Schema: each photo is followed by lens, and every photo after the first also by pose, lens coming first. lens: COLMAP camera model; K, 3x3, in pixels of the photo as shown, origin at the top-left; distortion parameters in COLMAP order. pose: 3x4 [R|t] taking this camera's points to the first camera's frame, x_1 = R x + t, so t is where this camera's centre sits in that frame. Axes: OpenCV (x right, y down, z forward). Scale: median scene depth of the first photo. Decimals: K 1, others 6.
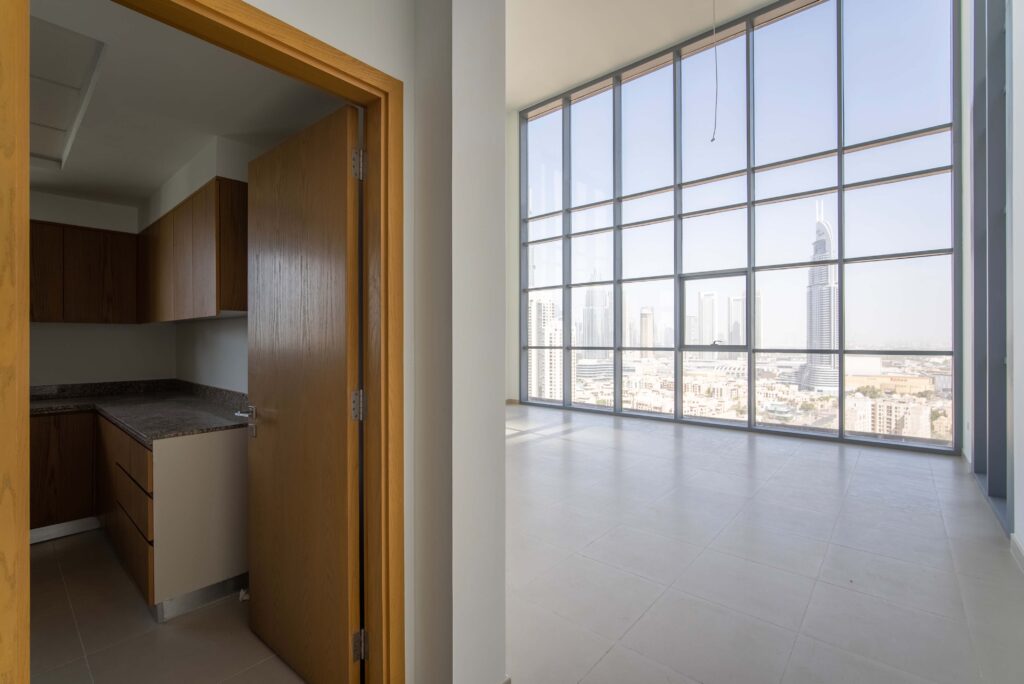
lens RADIAL K [[449.3, 0, 508.8], [0, 449.3, 341.0], [0, 0, 1]] dist [-0.005045, -0.000357]
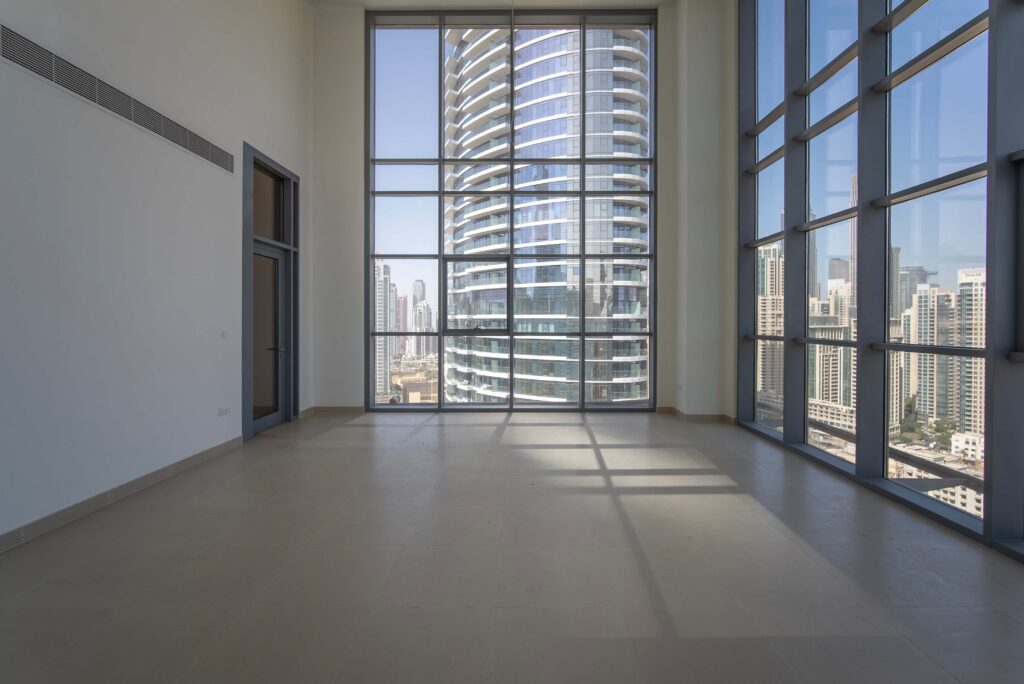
lens RADIAL K [[501.0, 0, 517.5], [0, 501.0, 319.2], [0, 0, 1]] dist [0.010589, 0.000948]
pose [[0.765239, 0.001982, 0.643743, -0.983086], [-0.000355, 0.999996, -0.002657, -0.023880], [-0.643746, 0.001805, 0.765237, 0.687023]]
